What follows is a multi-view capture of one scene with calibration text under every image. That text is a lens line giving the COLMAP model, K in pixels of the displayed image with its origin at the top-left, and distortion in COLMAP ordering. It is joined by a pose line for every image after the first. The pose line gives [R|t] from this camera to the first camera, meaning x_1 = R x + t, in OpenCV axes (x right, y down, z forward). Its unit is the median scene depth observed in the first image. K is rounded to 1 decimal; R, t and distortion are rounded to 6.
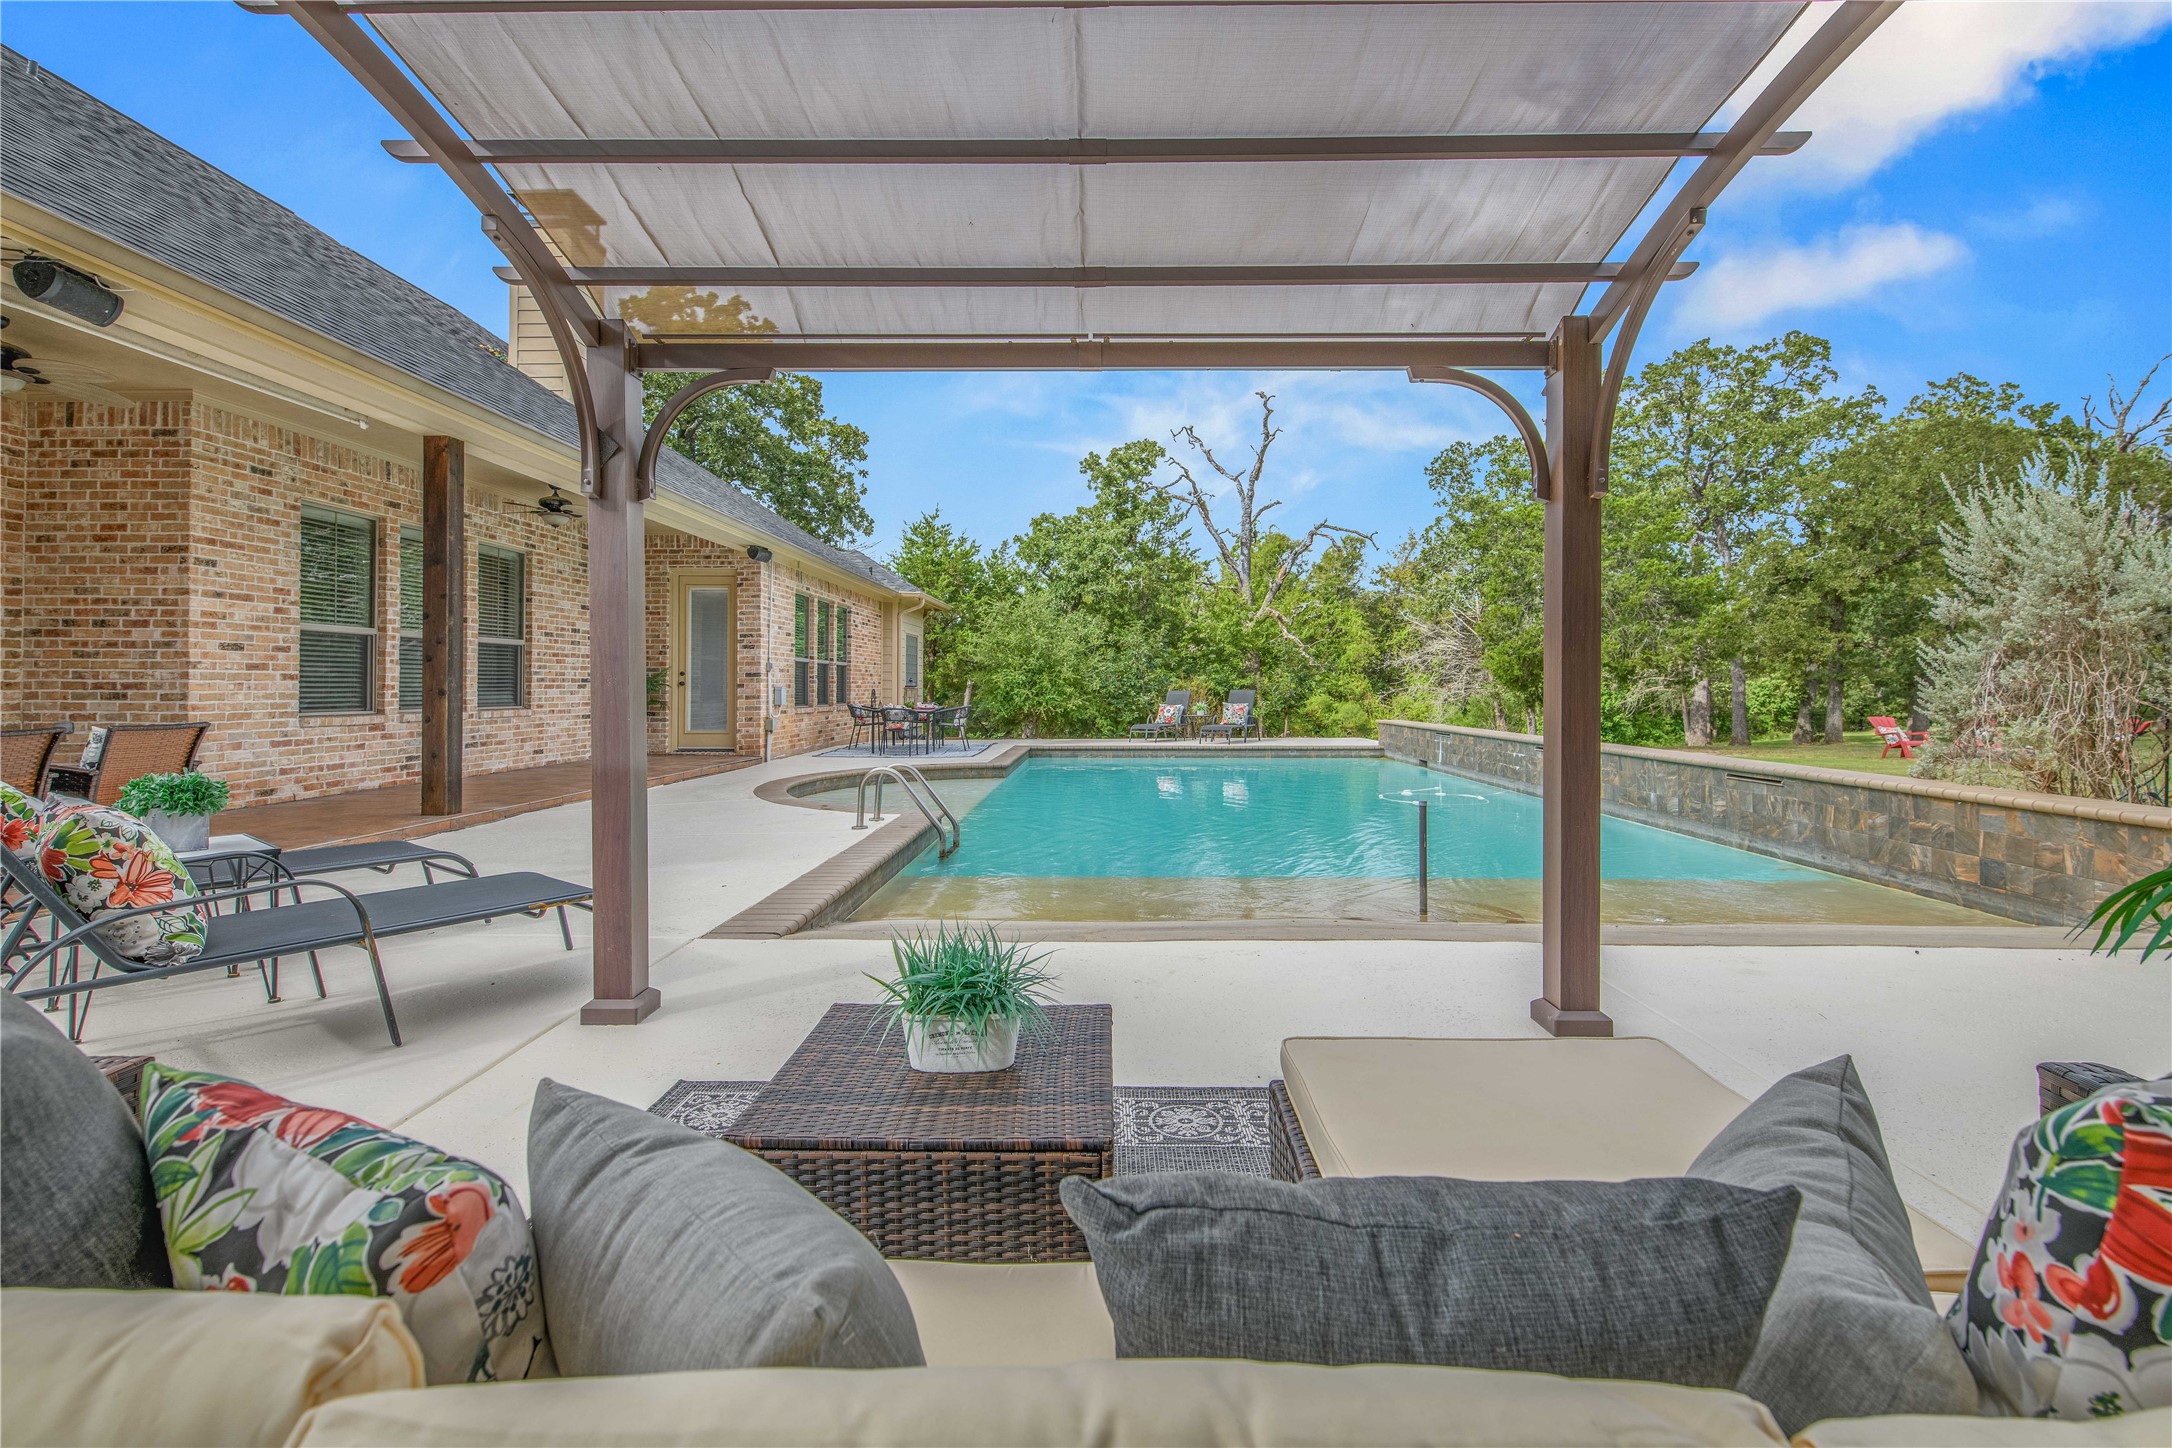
lens RADIAL K [[940.0, 0, 1103.4], [0, 940.0, 662.5], [0, 0, 1]] dist [0.014391, -0.004194]
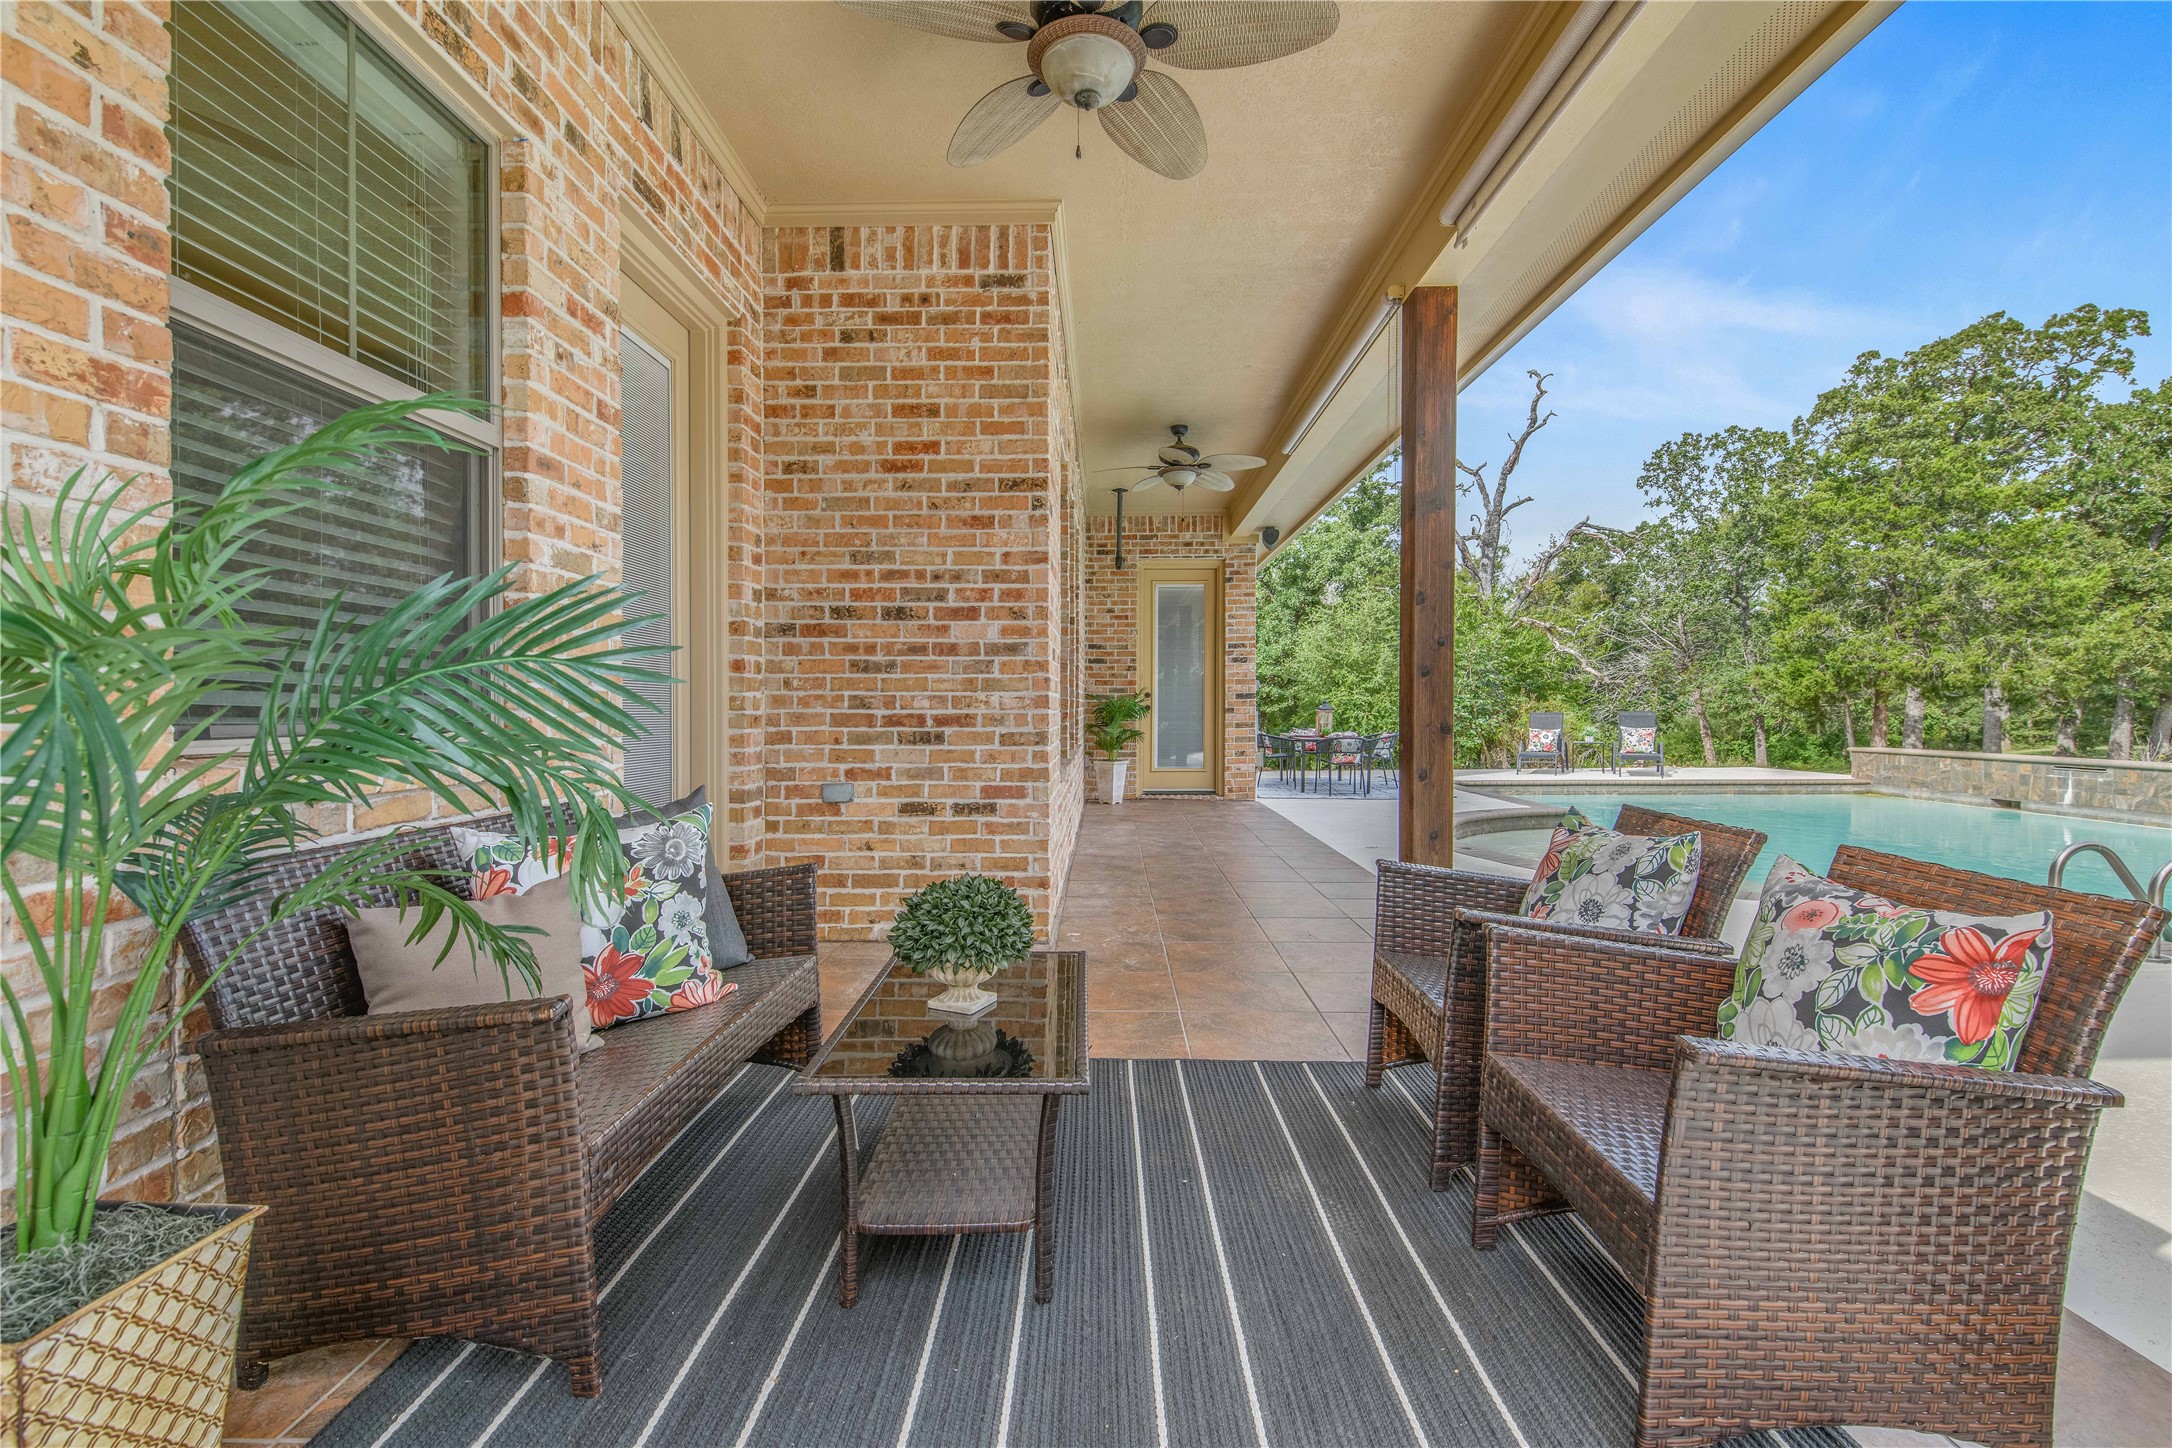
lens RADIAL K [[940.0, 0, 1077.9], [0, 940.0, 710.0], [0, 0, 1]] dist [0.014391, -0.004194]
pose [[0.999989, -0.003855, 0.002802, -0.944891], [0.003768, 0.999534, 0.030300, 0.001124], [-0.002917, -0.030289, 0.999537, 0.420628]]
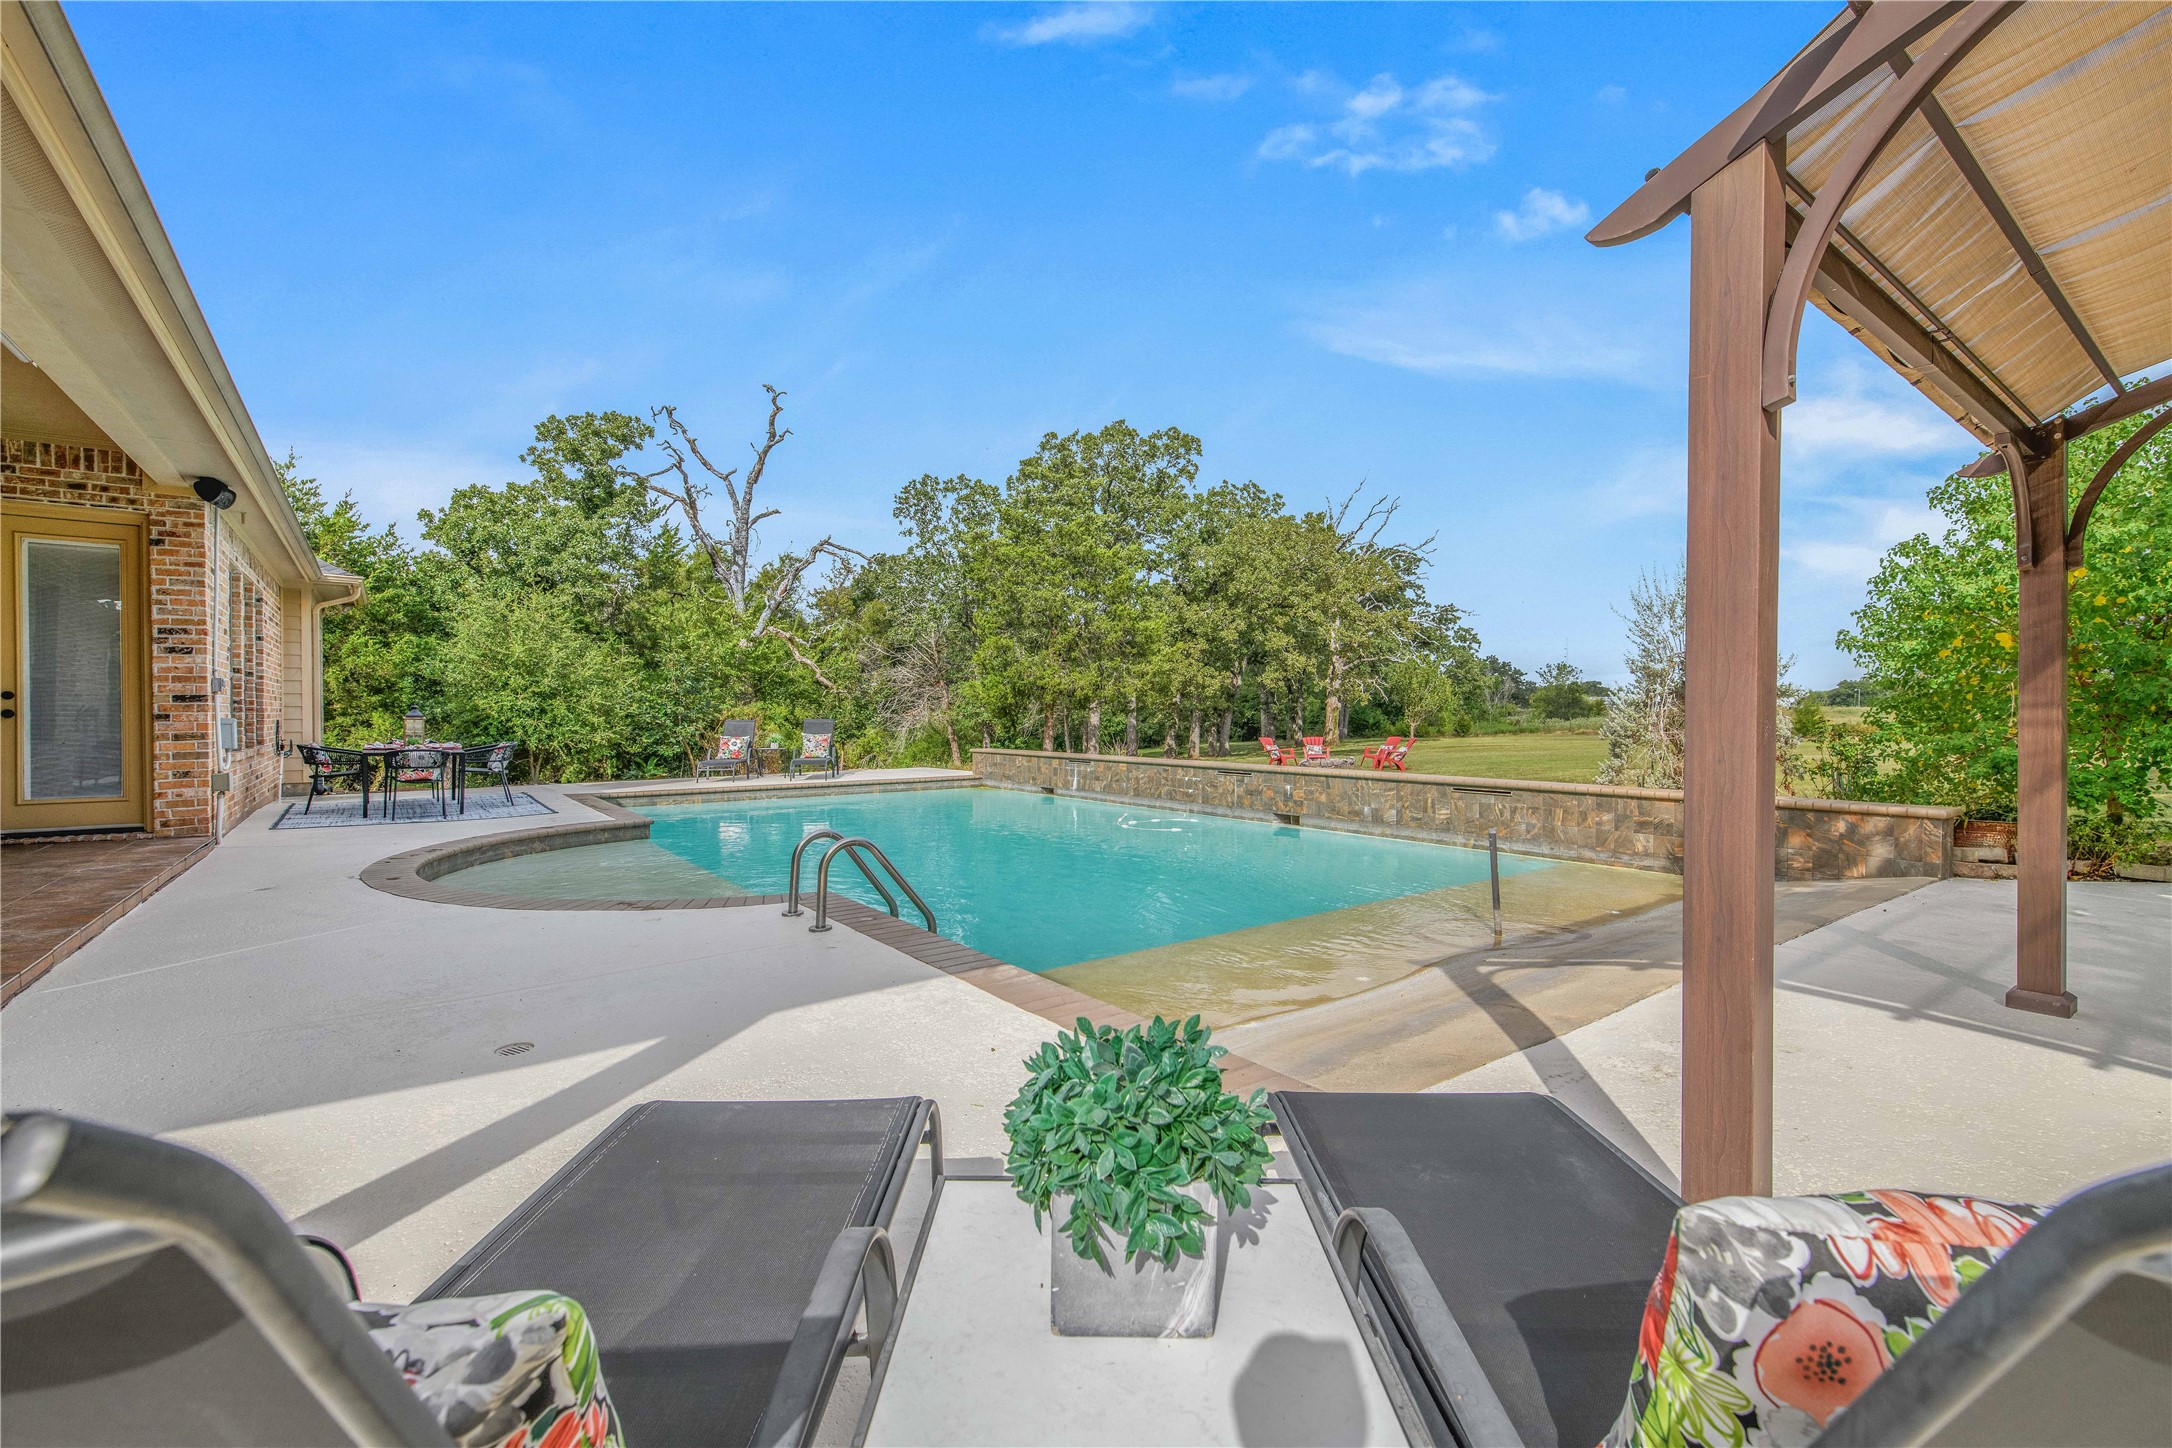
lens RADIAL K [[940.0, 0, 1079.6], [0, 940.0, 725.9], [0, 0, 1]] dist [0.014391, -0.004194]
pose [[0.792172, -0.008338, 0.610241, -0.543044], [-0.016712, 0.999235, 0.035346, 0.000023], [-0.610069, -0.038198, 0.791427, 0.358816]]
